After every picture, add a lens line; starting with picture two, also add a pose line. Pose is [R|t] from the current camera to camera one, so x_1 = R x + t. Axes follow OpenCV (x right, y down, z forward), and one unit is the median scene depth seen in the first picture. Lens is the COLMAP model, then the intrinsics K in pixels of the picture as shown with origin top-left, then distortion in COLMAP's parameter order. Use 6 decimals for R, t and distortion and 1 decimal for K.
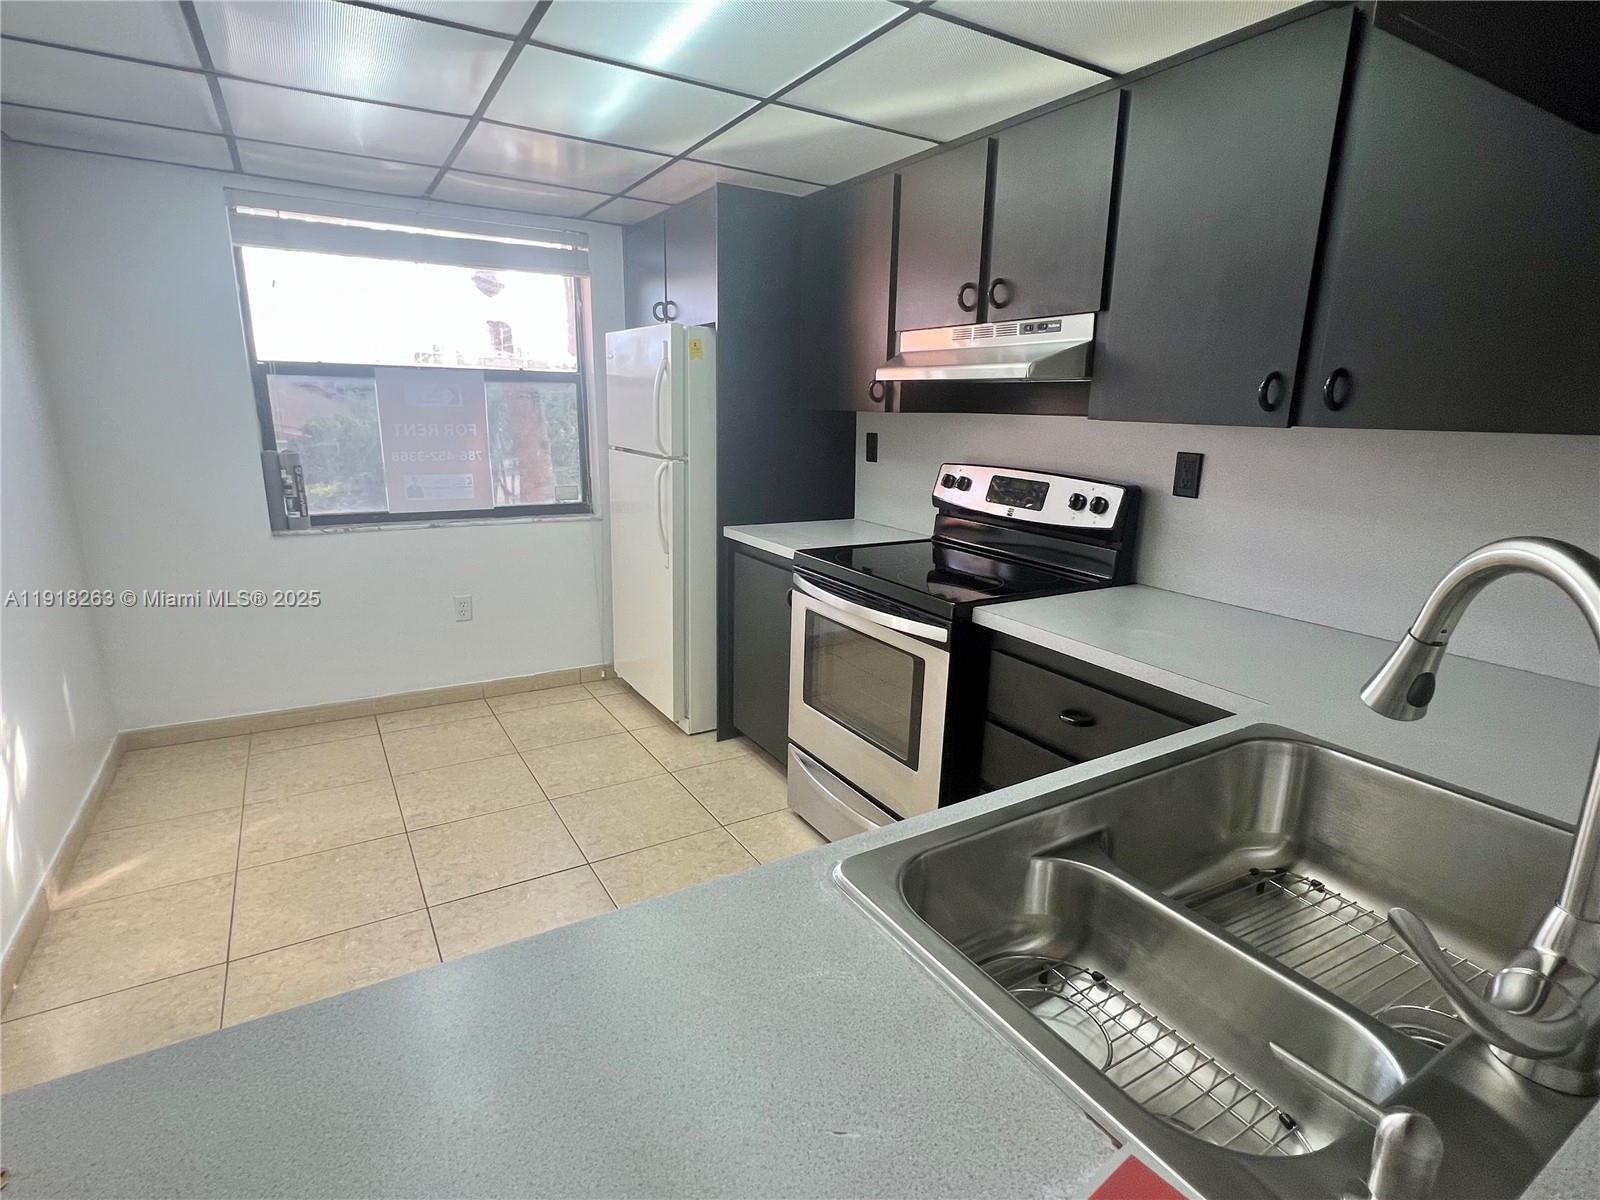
lens RADIAL K [[808.1, 0, 799.4], [0, 808.1, 597.2], [0, 0, 1]] dist [-0.006869, 0.001868]
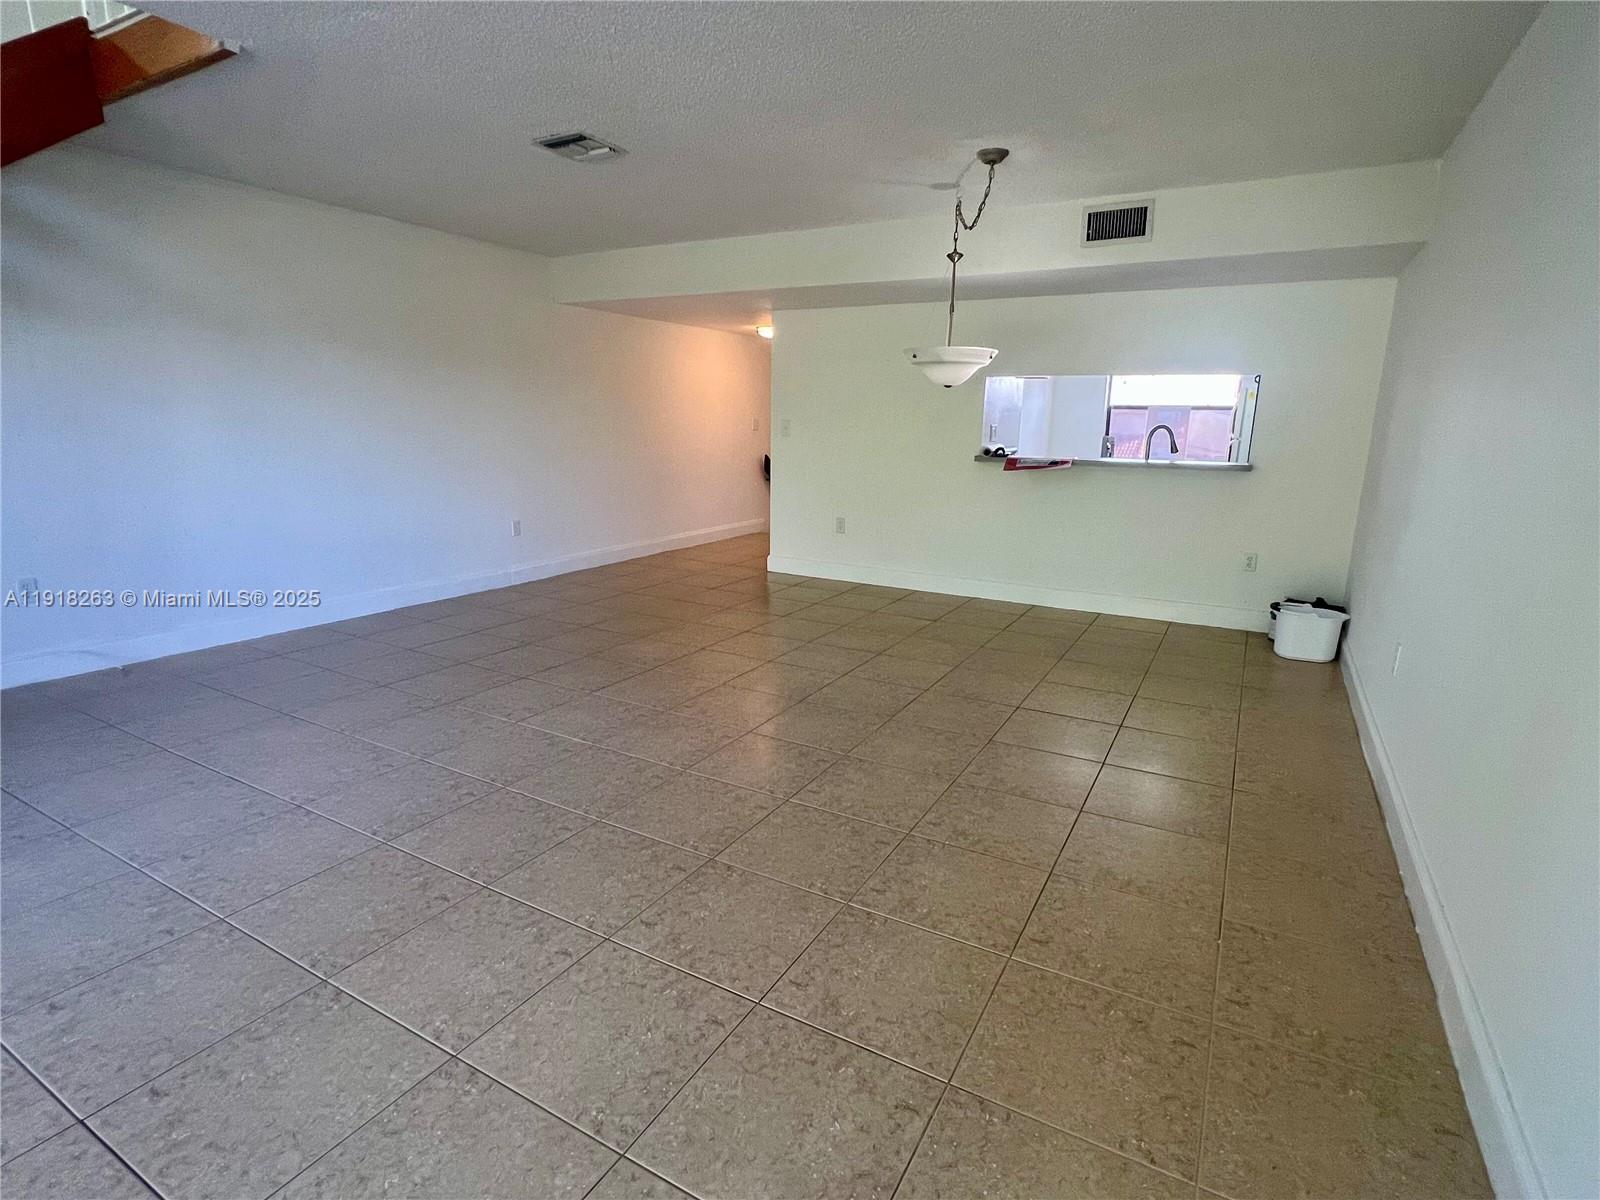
lens RADIAL K [[808.1, 0, 807.9], [0, 808.1, 604.6], [0, 0, 1]] dist [-0.006869, 0.001868]
pose [[0.507552, 0.183977, -0.841750, 1.257117], [-0.207446, 0.974293, 0.087861, 0.369903], [0.836276, 0.130024, 0.532670, -1.331904]]
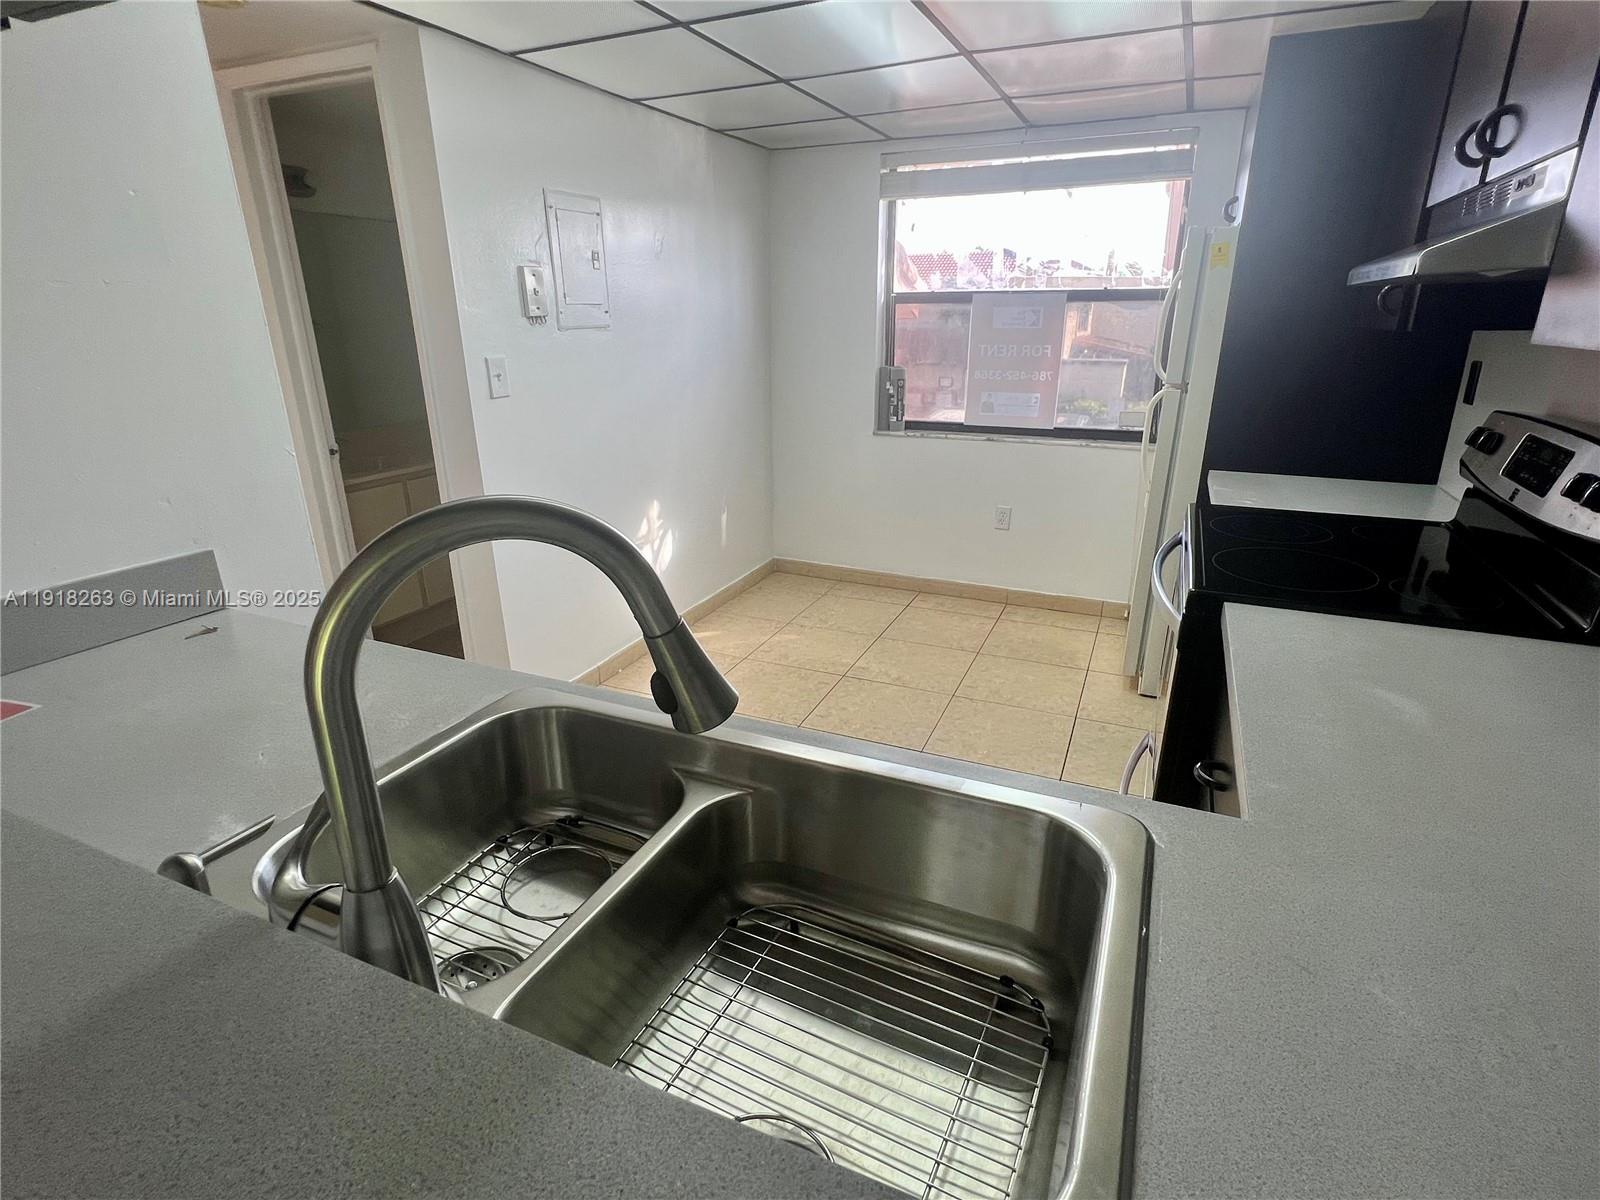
lens RADIAL K [[808.1, 0, 801.6], [0, 808.1, 596.4], [0, 0, 1]] dist [-0.006869, 0.001868]
pose [[0.570250, 0.246649, -0.783568, 0.343349], [-0.175038, 0.968437, 0.177456, -0.032834], [0.802606, 0.035960, 0.595424, 0.149341]]
